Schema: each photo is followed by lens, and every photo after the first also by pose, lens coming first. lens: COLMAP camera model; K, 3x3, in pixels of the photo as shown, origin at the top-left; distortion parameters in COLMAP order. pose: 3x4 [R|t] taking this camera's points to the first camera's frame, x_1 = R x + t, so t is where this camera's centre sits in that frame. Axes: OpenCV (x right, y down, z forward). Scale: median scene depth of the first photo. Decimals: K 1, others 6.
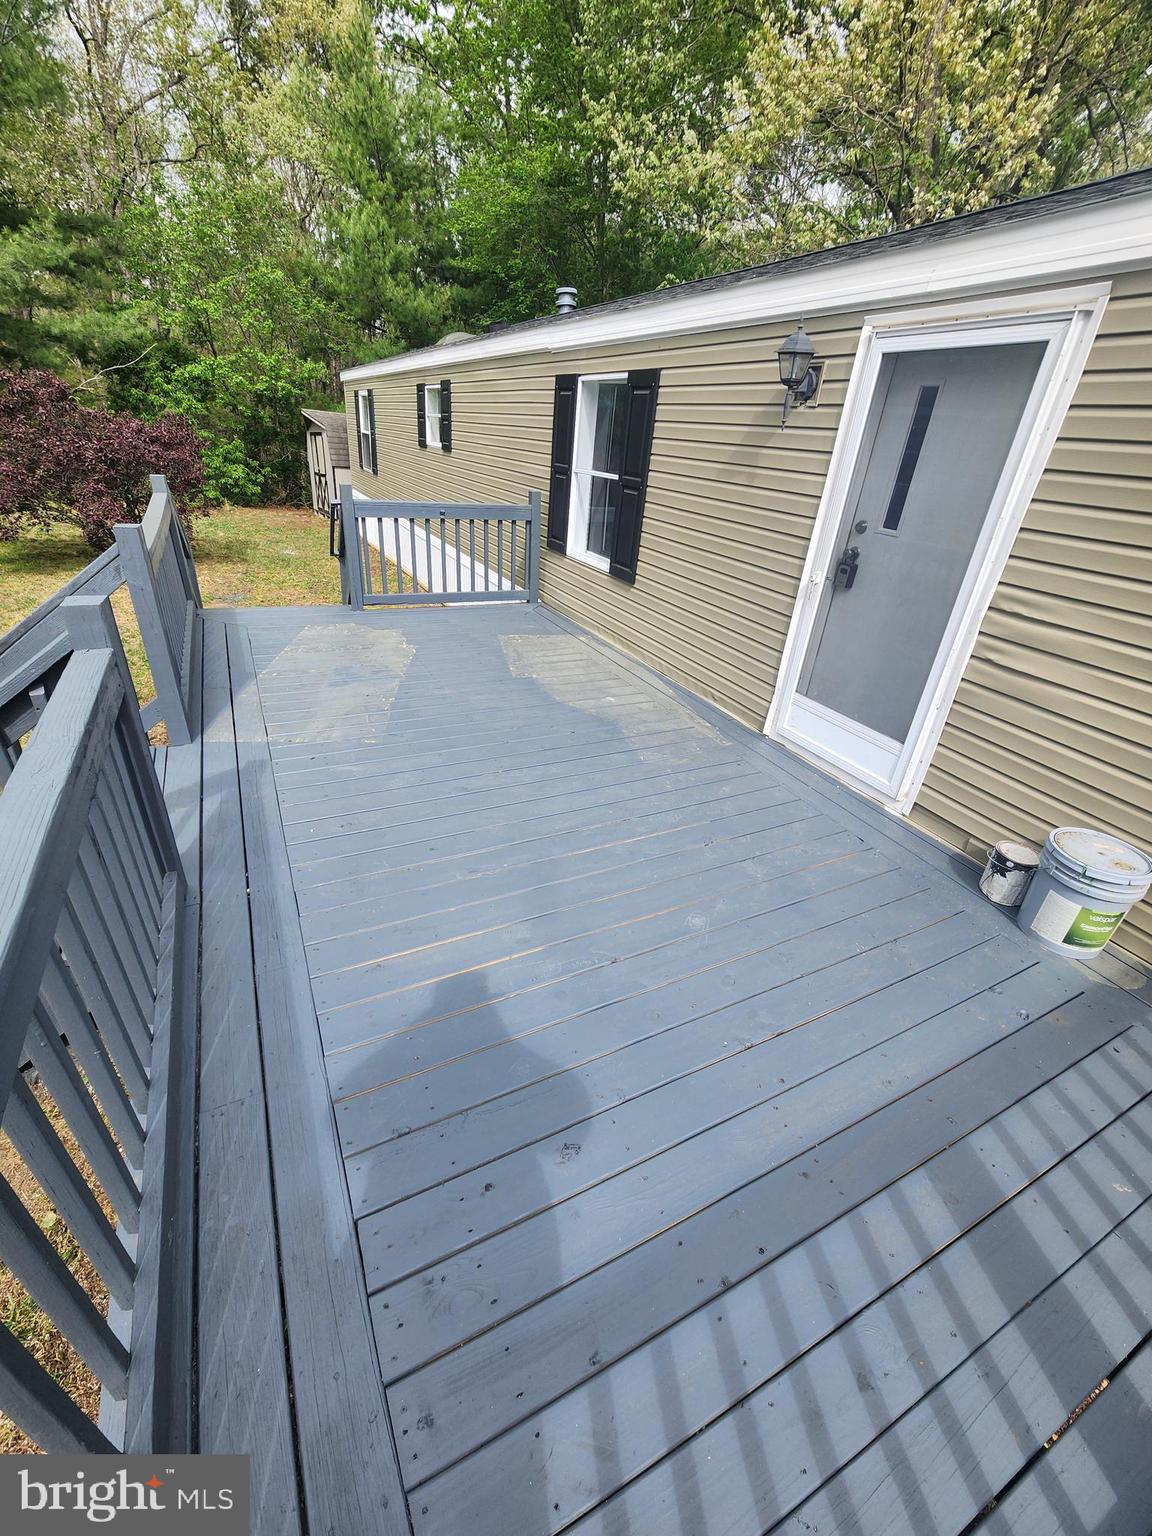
lens RADIAL K [[629.4, 0, 576.2], [0, 629.4, 761.4], [0, 0, 1]] dist [-0.004107, -0.000241]
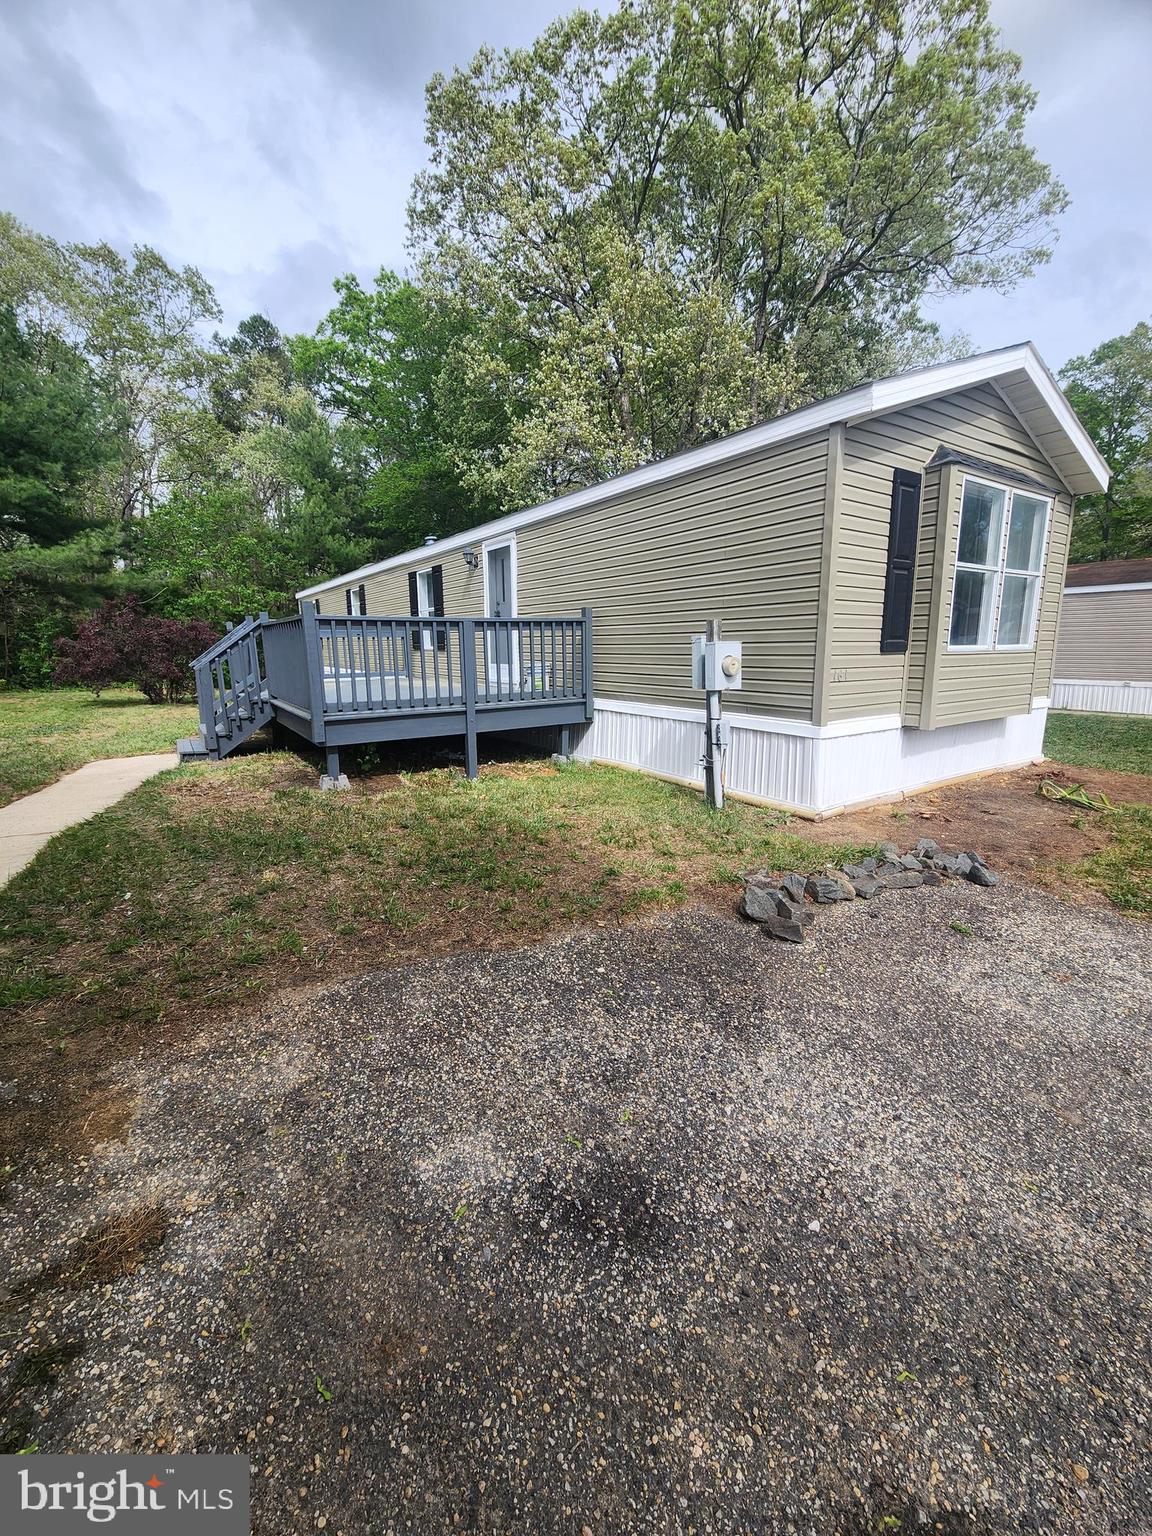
lens RADIAL K [[629.4, 0, 576.2], [0, 629.4, 761.4], [0, 0, 1]] dist [-0.004107, -0.000241]
pose [[0.989712, -0.107746, 0.094129, 0.091441], [0.130085, 0.951578, -0.278528, 0.236064], [-0.059561, 0.287908, 0.955804, -0.319357]]
